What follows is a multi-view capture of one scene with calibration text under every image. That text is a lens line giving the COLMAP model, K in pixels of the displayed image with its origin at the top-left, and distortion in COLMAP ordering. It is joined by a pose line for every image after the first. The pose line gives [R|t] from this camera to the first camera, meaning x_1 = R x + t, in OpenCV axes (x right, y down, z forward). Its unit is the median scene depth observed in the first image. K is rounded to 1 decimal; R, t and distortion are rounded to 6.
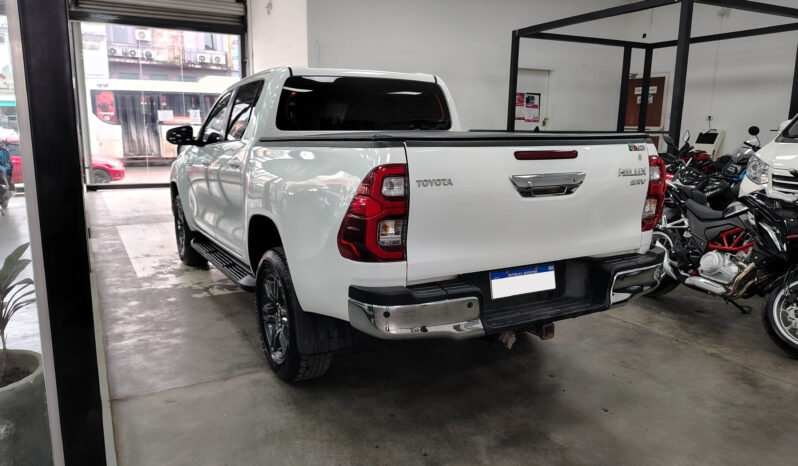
lens RADIAL K [[565.5, 0, 397.9], [0, 565.5, 234.0], [0, 0, 1]] dist [0.035664, -0.039661]
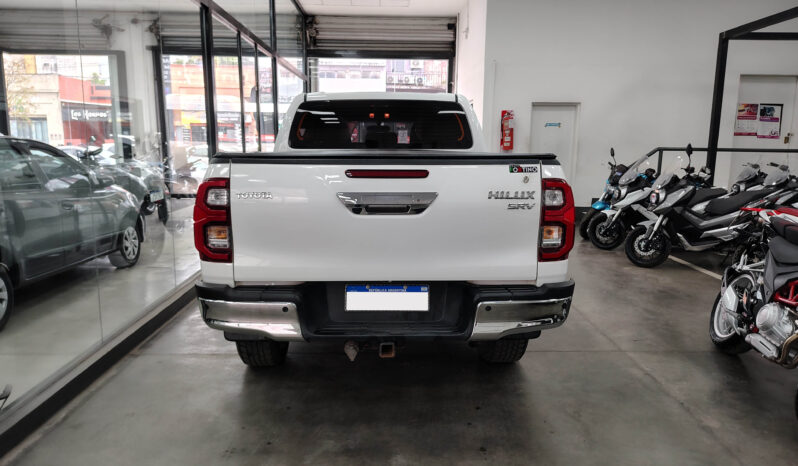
lens RADIAL K [[565.5, 0, 396.8], [0, 565.5, 235.4], [0, 0, 1]] dist [0.035664, -0.039661]
pose [[0.891216, 0.070311, -0.448097, 0.507237], [-0.082814, 0.996530, -0.008343, -0.015734], [0.445955, 0.044544, 0.893946, 0.076211]]
